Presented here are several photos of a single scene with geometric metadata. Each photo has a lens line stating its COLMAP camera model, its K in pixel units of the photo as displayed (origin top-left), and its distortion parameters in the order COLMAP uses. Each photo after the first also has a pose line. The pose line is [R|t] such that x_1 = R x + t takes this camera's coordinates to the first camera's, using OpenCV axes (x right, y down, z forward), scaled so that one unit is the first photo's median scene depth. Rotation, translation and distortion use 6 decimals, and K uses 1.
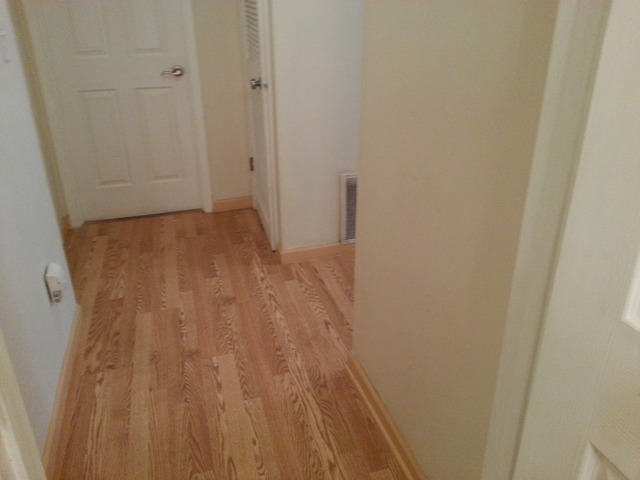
lens RADIAL K [[523.3, 0, 320.0], [0, 523.3, 240.0], [0, 0, 1]] dist [0.108322, -0.180248]
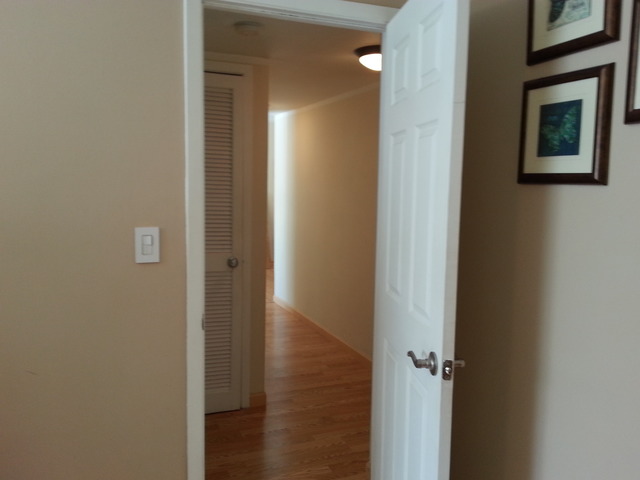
lens RADIAL K [[545.7, 0, 320.0], [0, 545.7, 240.0], [0, 0, 1]] dist [0.004467, -0.005500]
pose [[-0.101162, -0.098411, 0.989991, -1.384691], [0.407824, 0.903543, 0.131491, -0.435409], [-0.907439, 0.417044, -0.051270, 0.888447]]
